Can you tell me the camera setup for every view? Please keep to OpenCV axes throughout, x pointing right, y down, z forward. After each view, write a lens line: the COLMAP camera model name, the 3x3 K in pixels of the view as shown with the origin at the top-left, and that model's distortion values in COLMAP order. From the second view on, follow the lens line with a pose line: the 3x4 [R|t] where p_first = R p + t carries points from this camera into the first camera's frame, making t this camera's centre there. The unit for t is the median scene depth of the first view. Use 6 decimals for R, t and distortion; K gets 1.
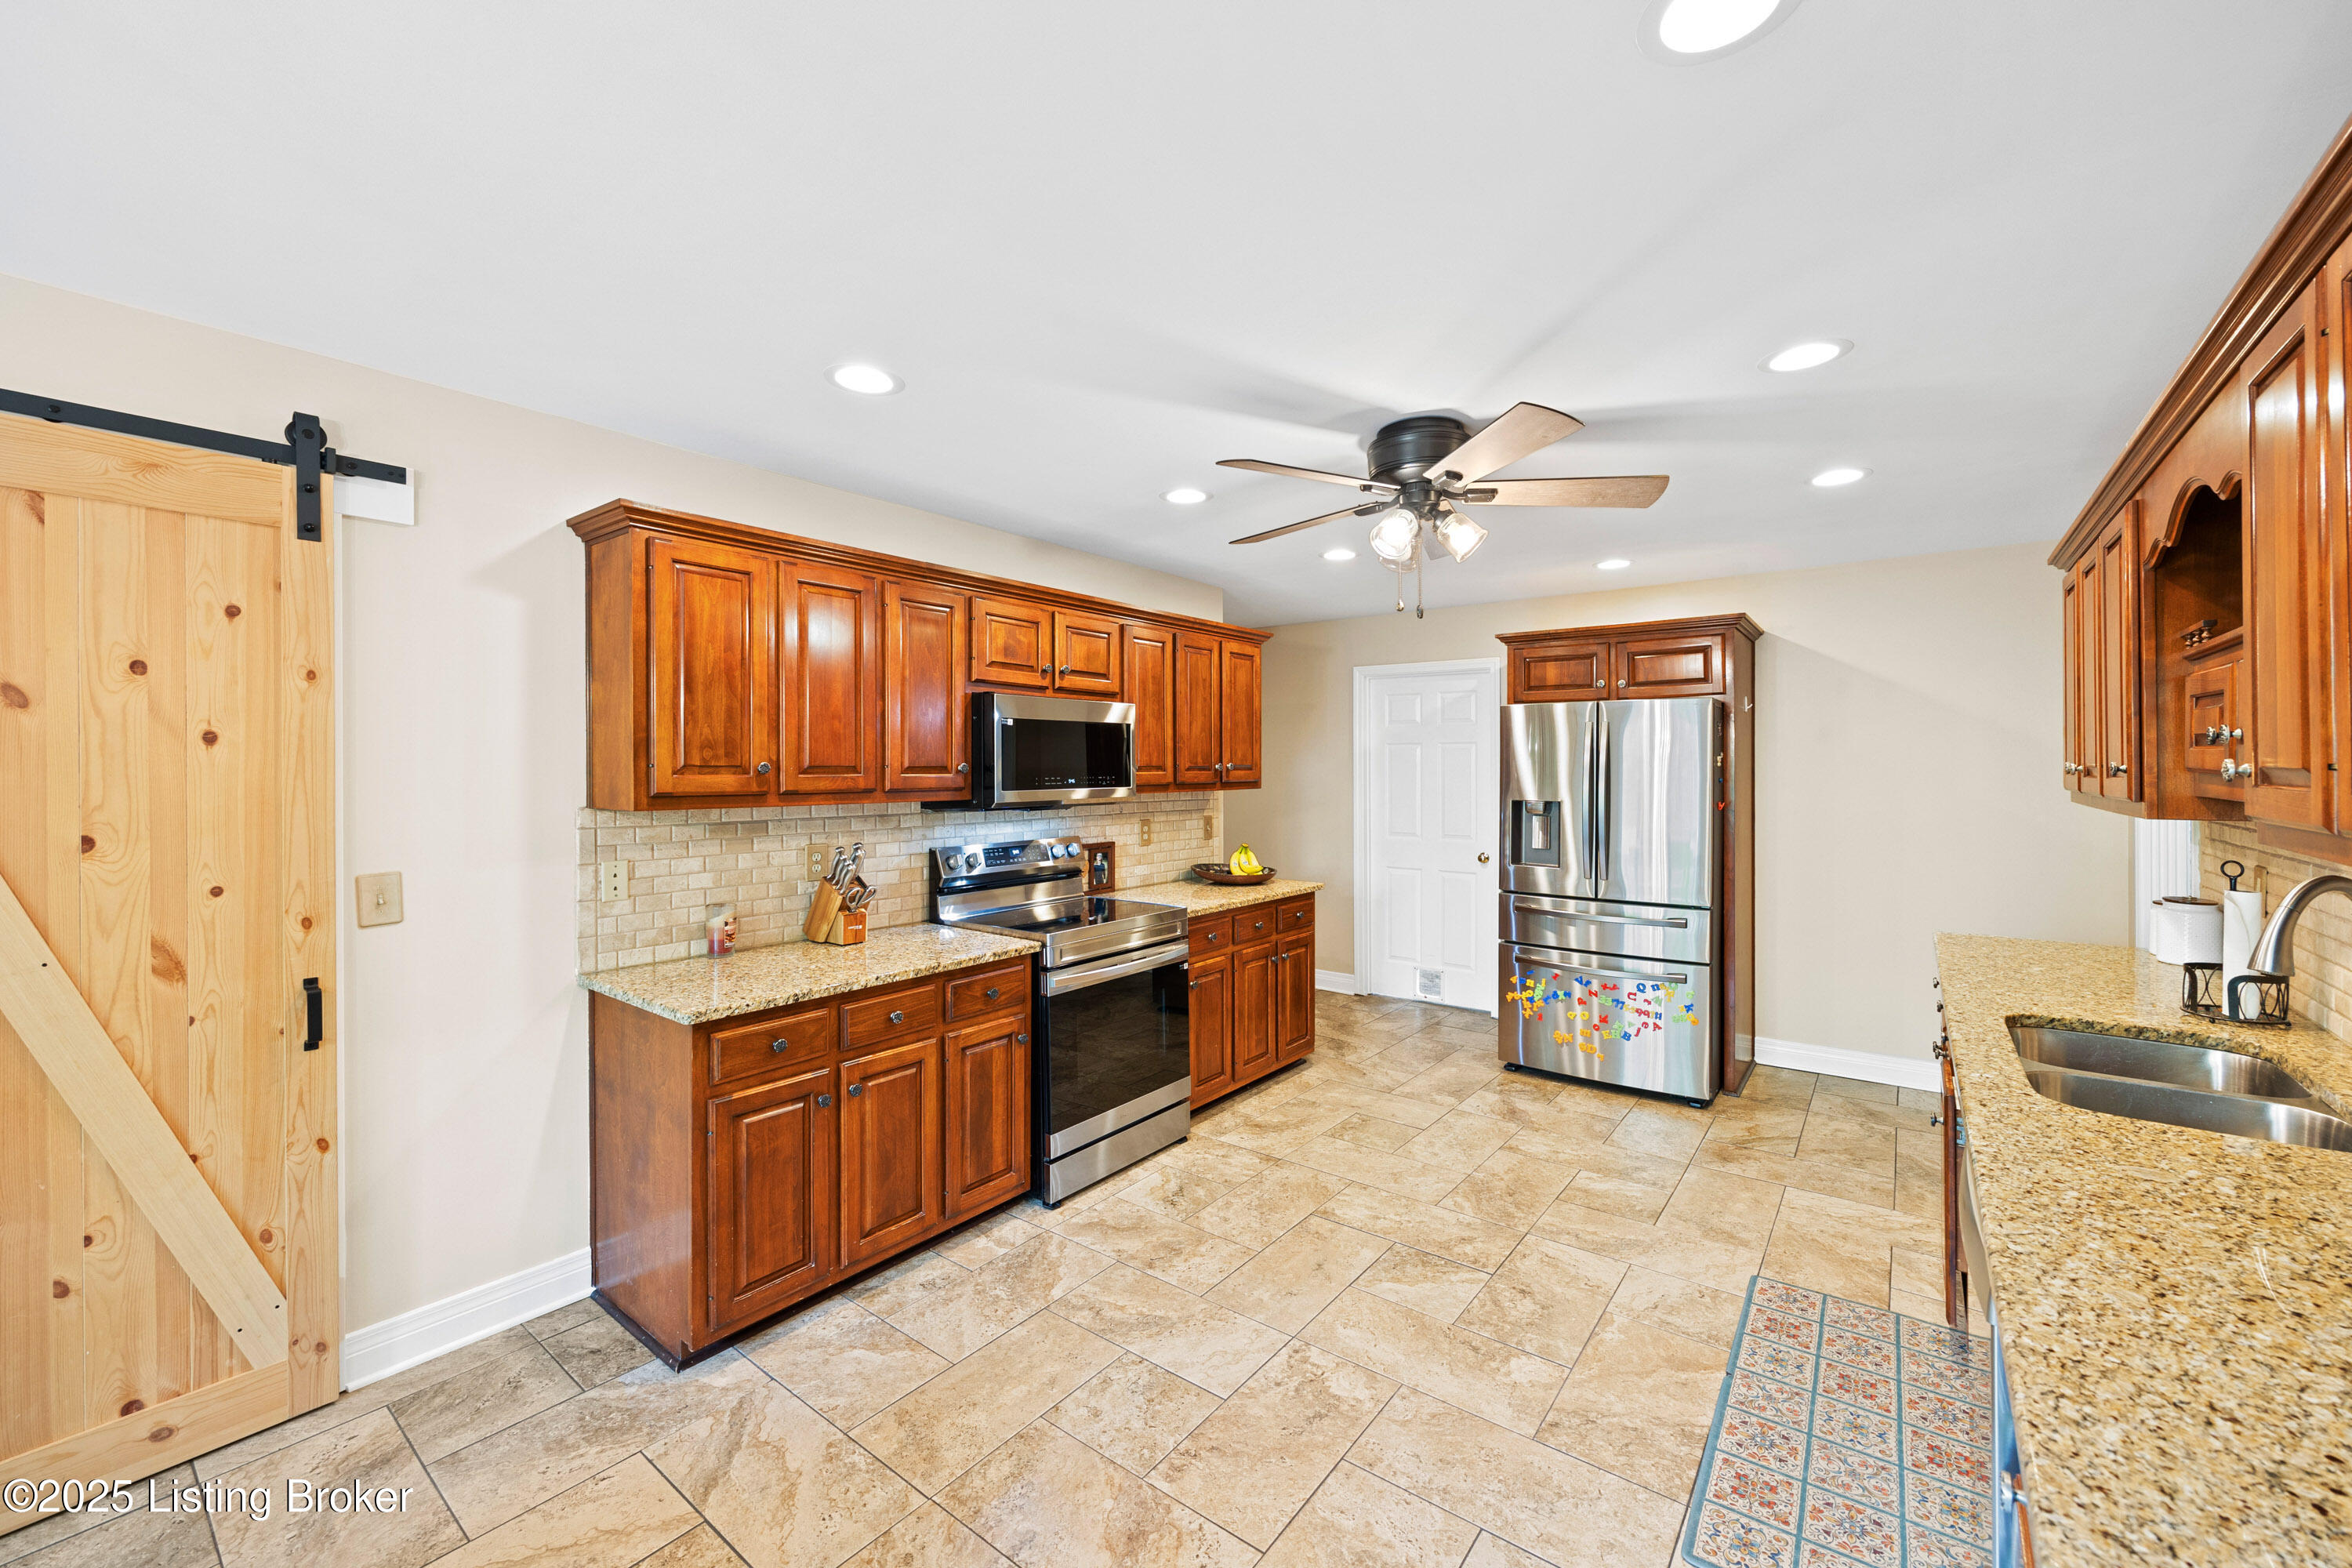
lens RADIAL K [[918.6, 0, 1176.0], [0, 918.6, 771.1], [0, 0, 1]] dist [-0.008835, 0.000463]
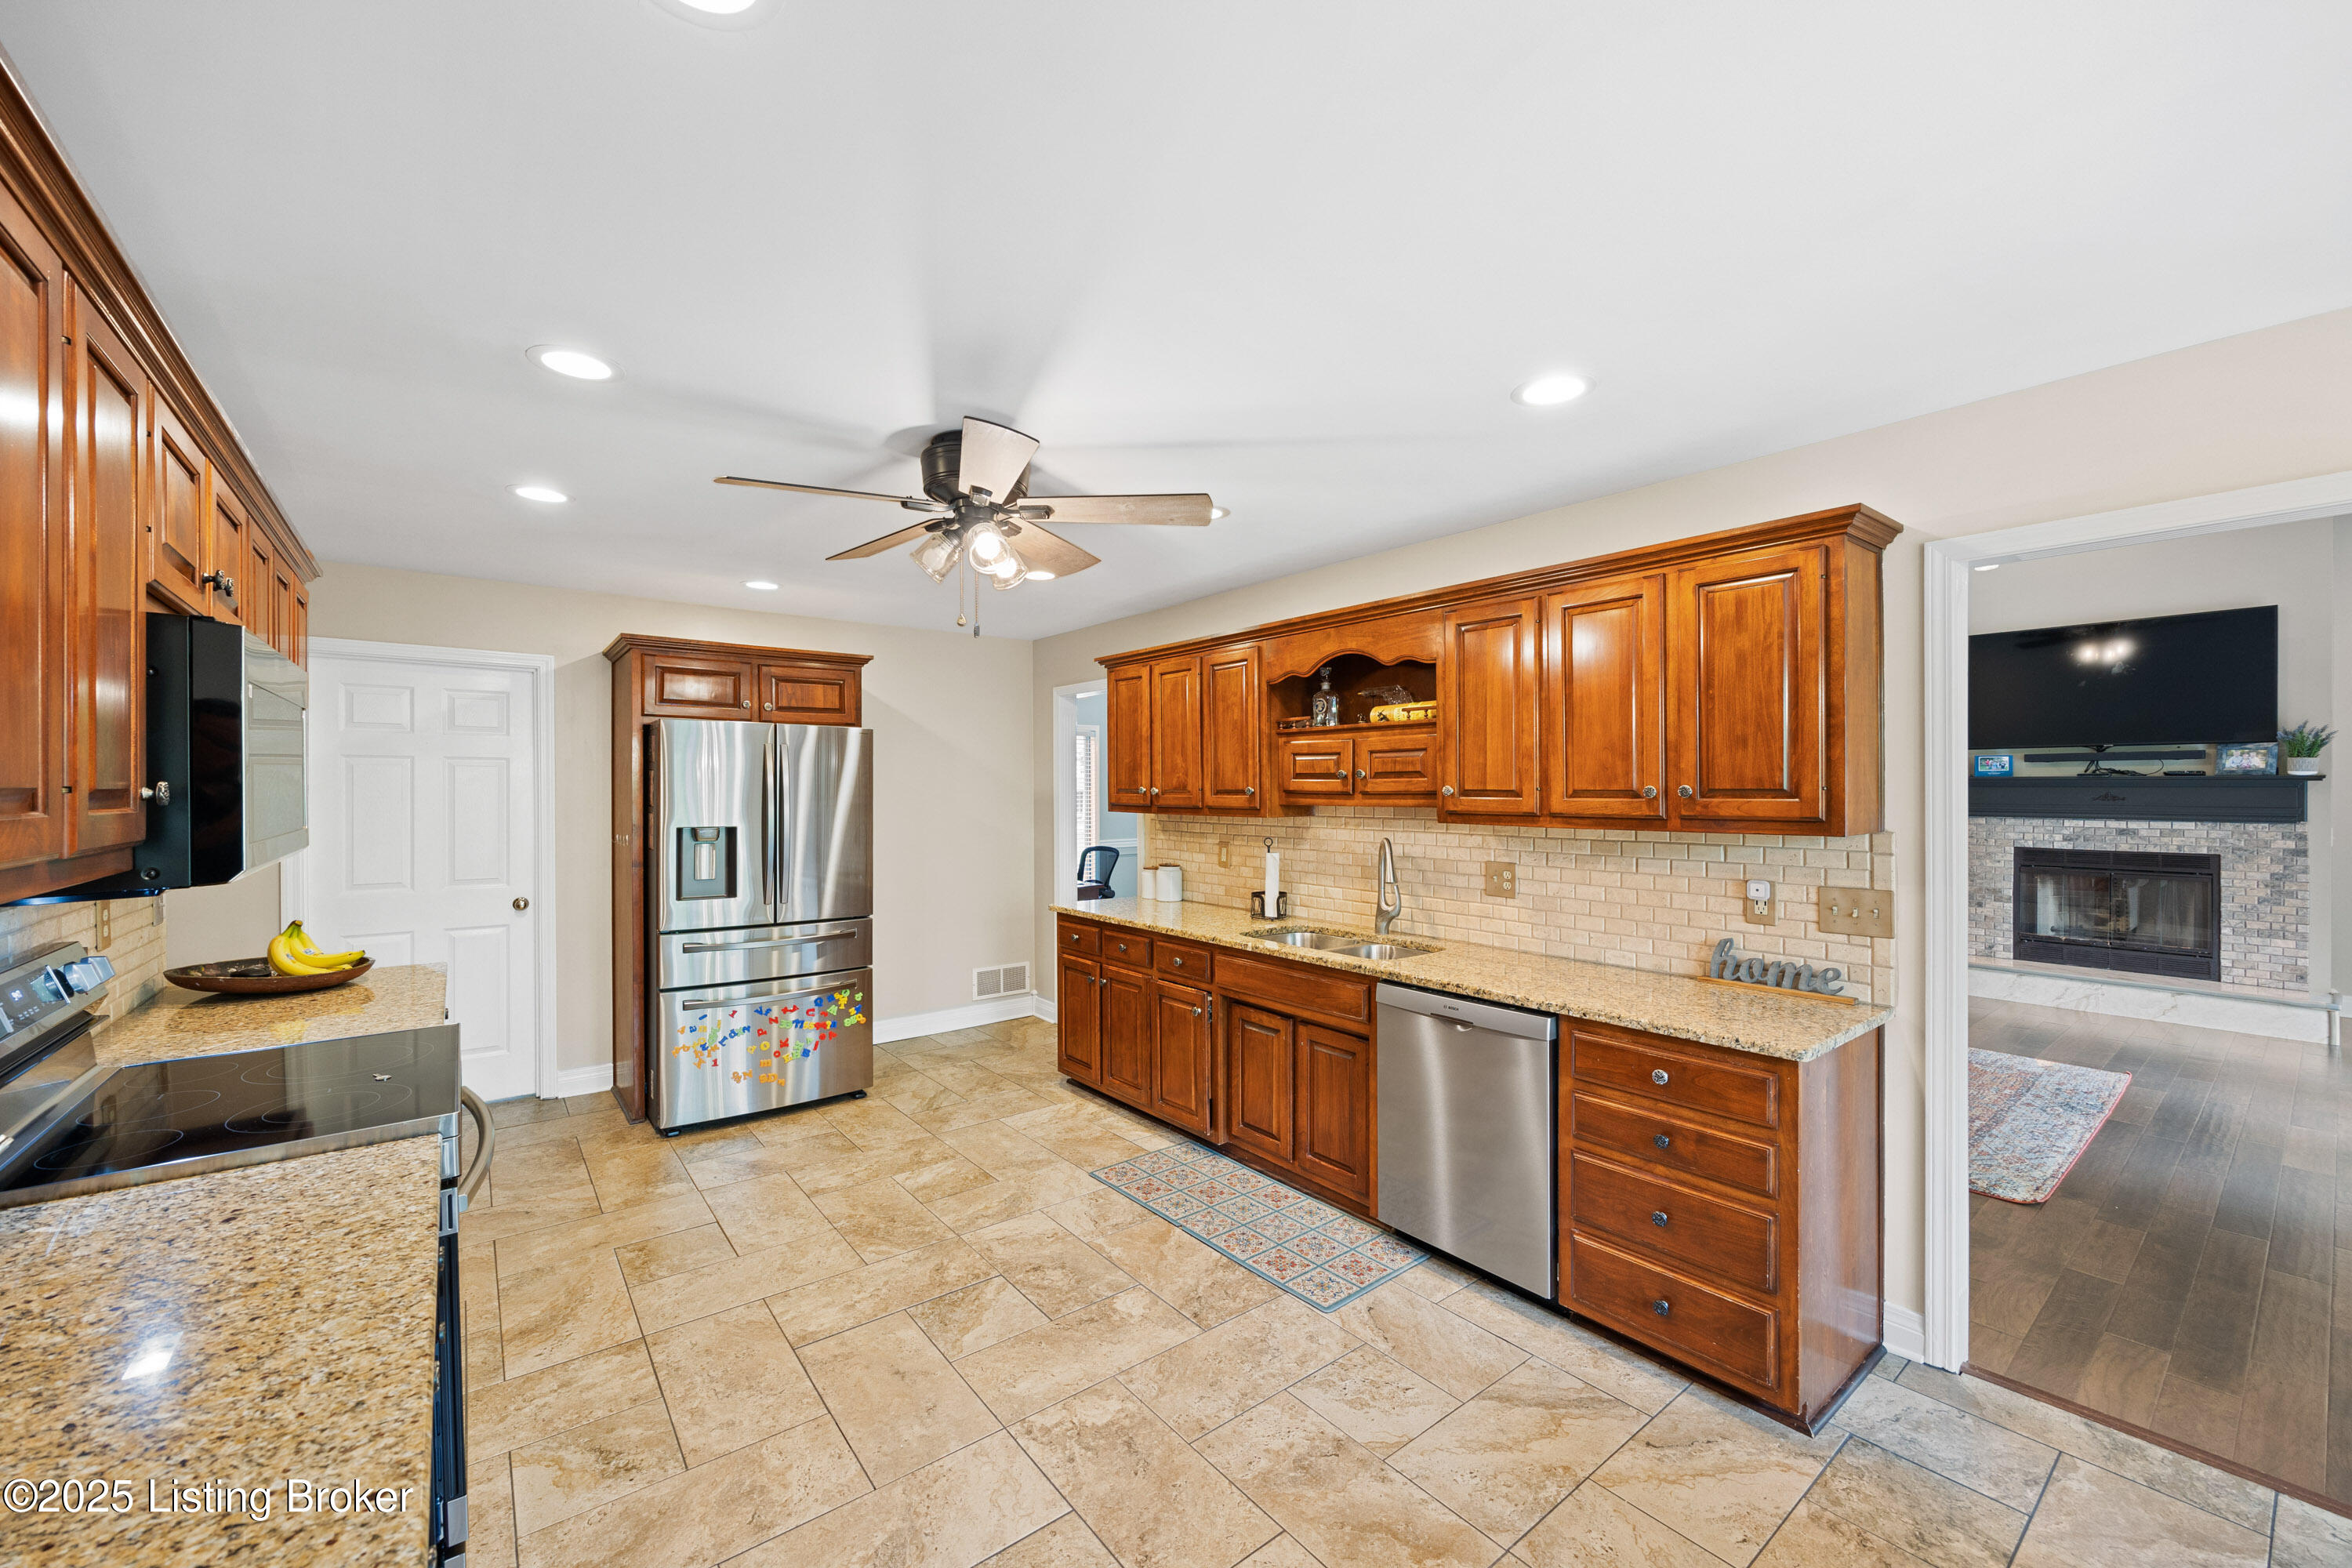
lens RADIAL K [[918.6, 0, 1157.4], [0, 918.6, 792.1], [0, 0, 1]] dist [-0.008835, 0.000463]
pose [[0.250674, -0.002849, 0.968067, -0.614394], [0.005664, 0.999983, 0.001476, -0.001677], [-0.968055, 0.005113, 0.250686, 0.555940]]
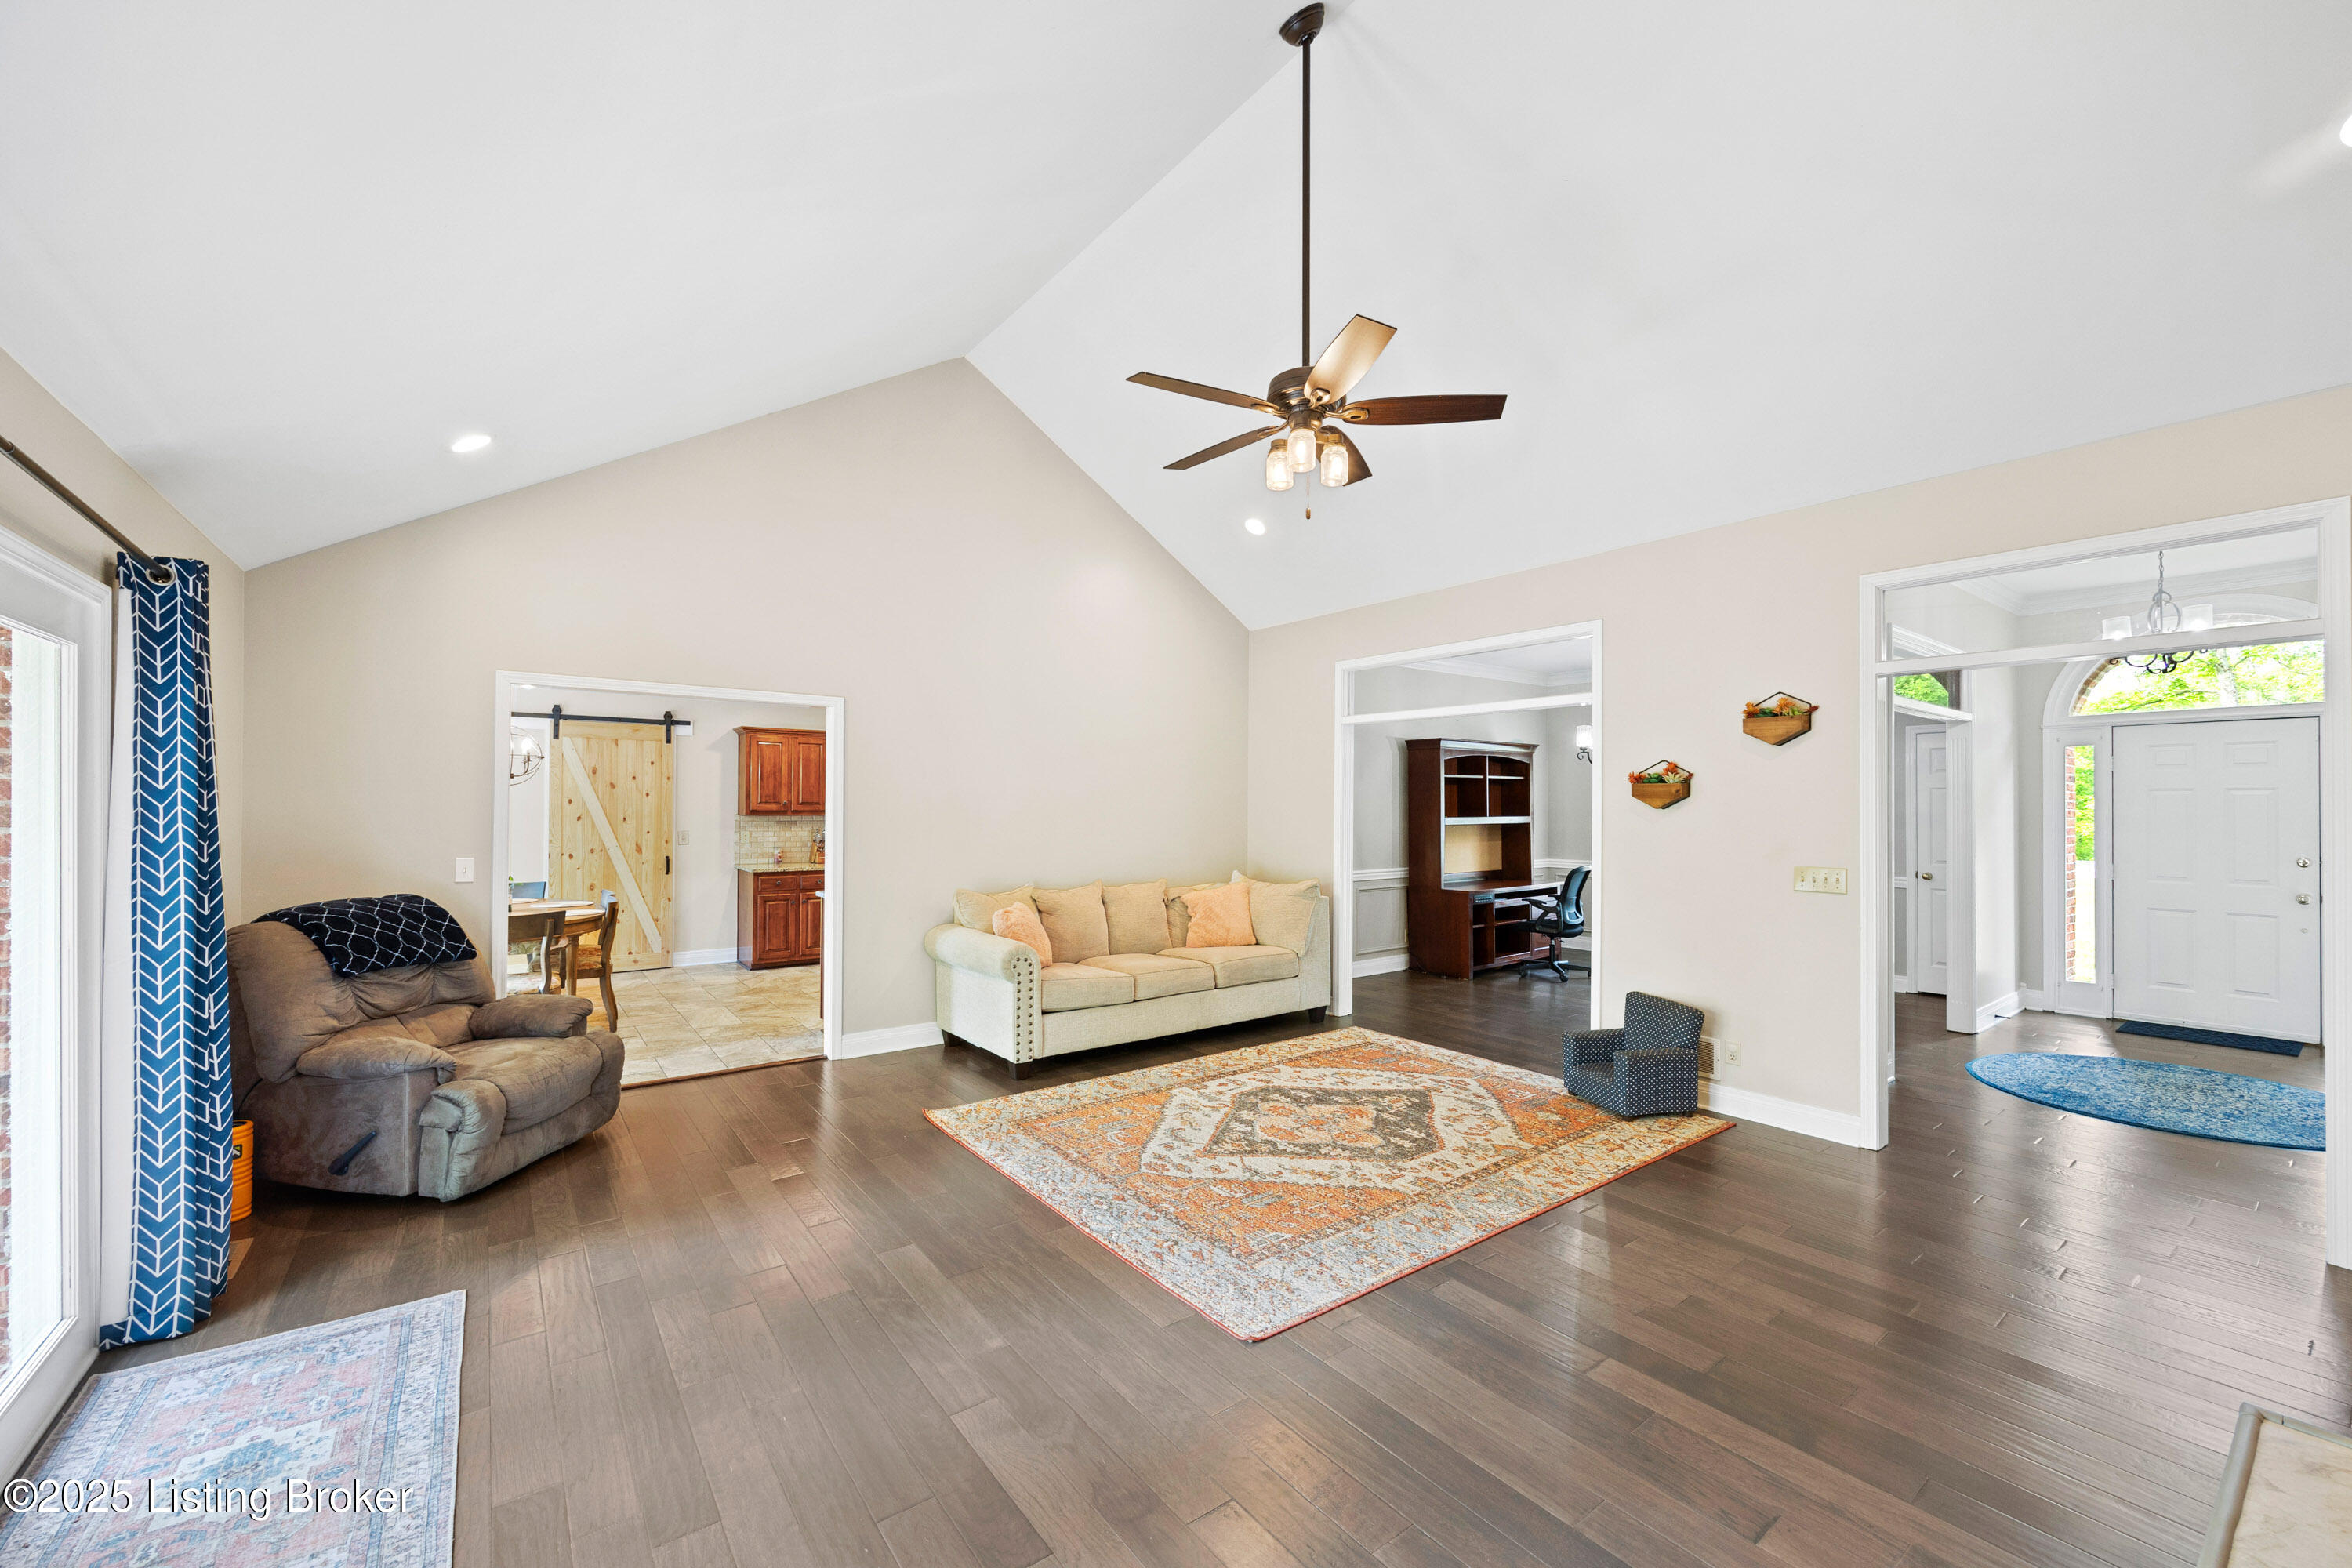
lens RADIAL K [[918.6, 0, 1155.6], [0, 918.6, 797.7], [0, 0, 1]] dist [-0.008835, 0.000463]
pose [[0.961993, 0.006462, -0.272998, 1.639957], [-0.009460, 0.999909, -0.009666, -0.002900], [0.272910, 0.011881, 0.961966, -1.698024]]
